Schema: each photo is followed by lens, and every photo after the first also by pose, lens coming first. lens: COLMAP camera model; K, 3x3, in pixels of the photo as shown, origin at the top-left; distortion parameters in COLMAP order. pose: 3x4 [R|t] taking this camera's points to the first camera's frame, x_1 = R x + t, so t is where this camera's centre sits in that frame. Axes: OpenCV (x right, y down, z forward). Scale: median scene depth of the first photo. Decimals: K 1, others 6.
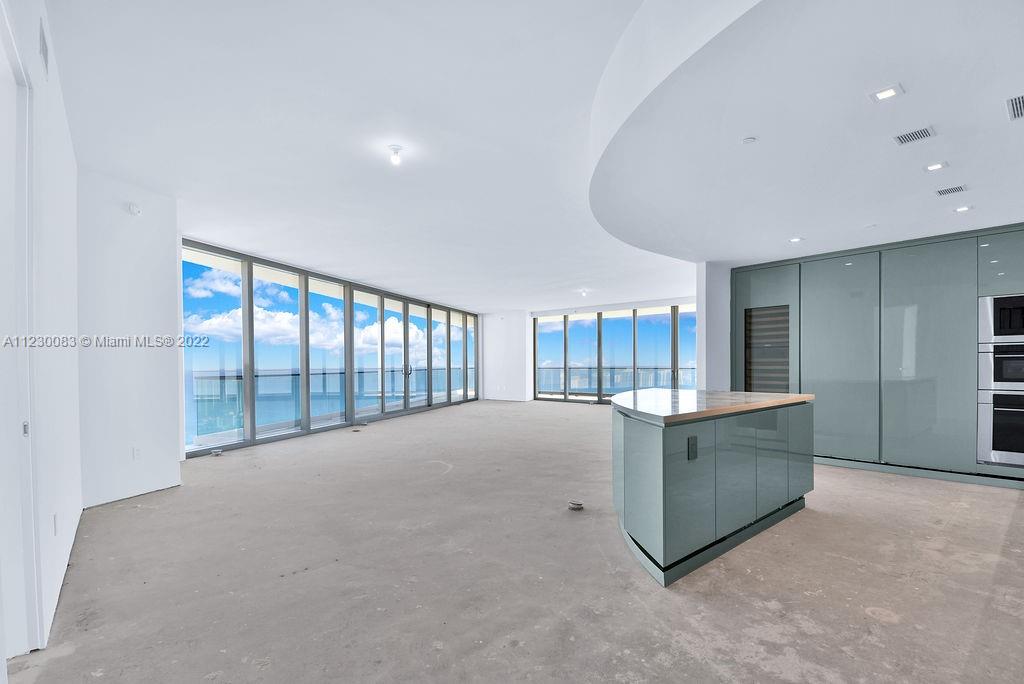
lens RADIAL K [[479.9, 0, 511.3], [0, 479.9, 366.6], [0, 0, 1]] dist [0.002560, -0.014391]
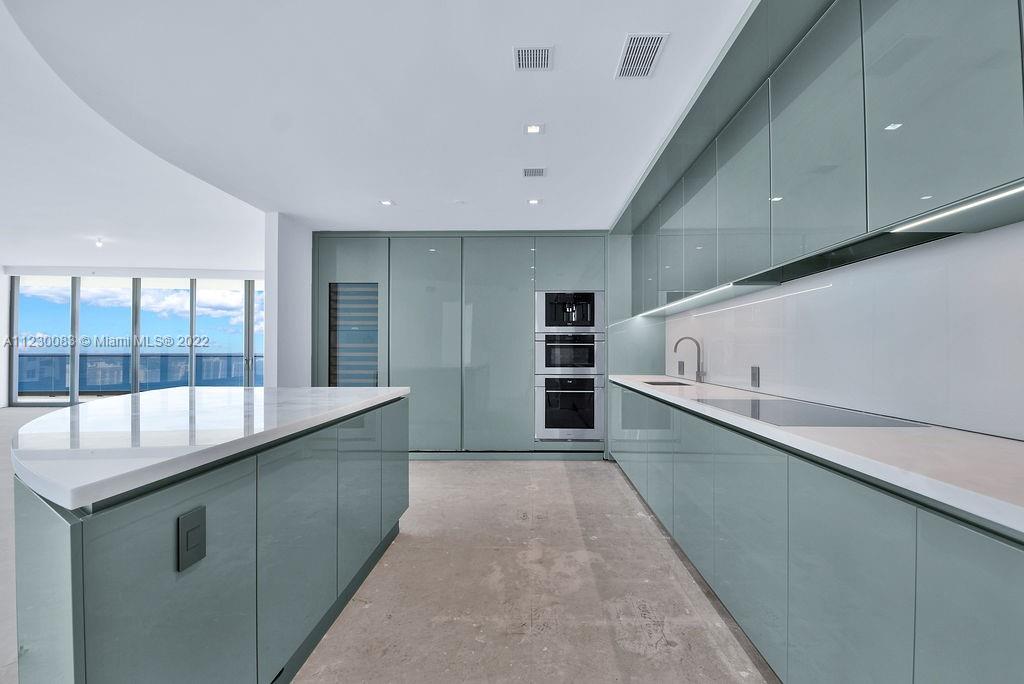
lens RADIAL K [[463.6, 0, 519.8], [0, 463.6, 351.1], [0, 0, 1]] dist [-0.001421, -0.012999]
pose [[0.672804, 0.007992, 0.739778, 0.161561], [-0.001620, 0.999955, -0.009329, 0.004215], [-0.739819, 0.005078, 0.672787, 0.303147]]
